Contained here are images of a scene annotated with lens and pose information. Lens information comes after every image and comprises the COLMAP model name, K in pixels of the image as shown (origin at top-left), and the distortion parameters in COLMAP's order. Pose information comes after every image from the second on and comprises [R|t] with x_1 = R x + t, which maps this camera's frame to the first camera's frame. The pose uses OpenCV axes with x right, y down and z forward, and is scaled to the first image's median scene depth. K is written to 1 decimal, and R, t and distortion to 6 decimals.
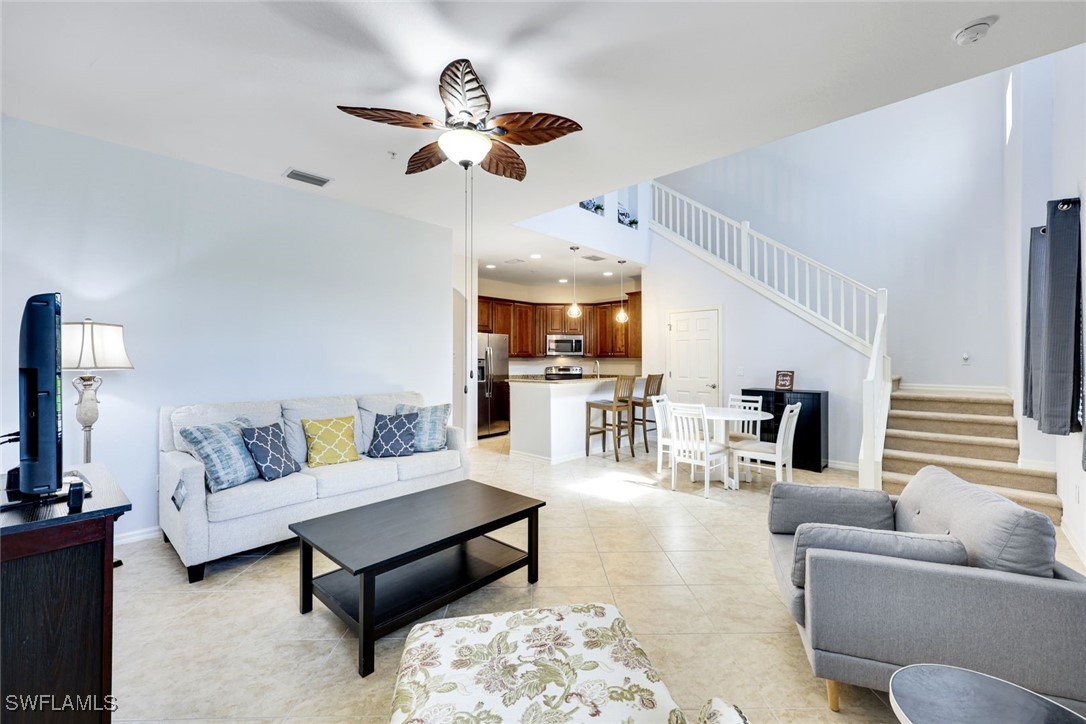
lens RADIAL K [[439.3, 0, 563.0], [0, 439.3, 361.7], [0, 0, 1]] dist [0.001046, 0.000011]
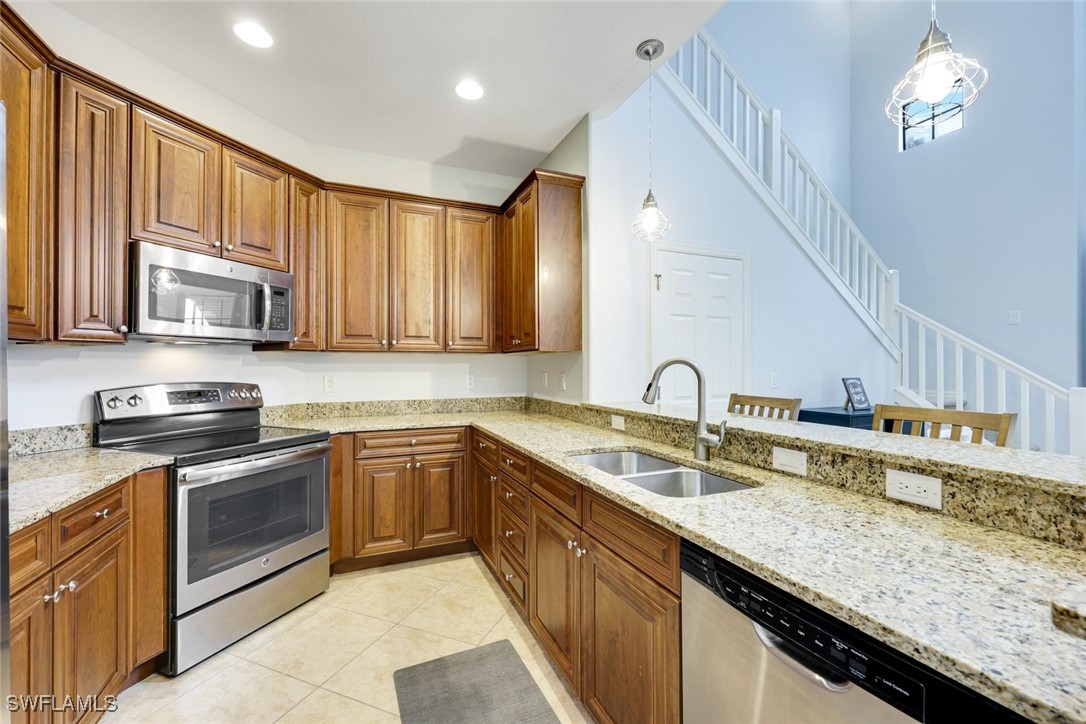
lens RADIAL K [[439.3, 0, 563.0], [0, 439.3, 361.7], [0, 0, 1]] dist [0.001046, 0.000011]
pose [[0.423639, 0.004436, 0.905820, -0.140823], [0.001998, 0.999981, -0.005831, 0.000146], [-0.905829, 0.004280, 0.423622, 0.707939]]
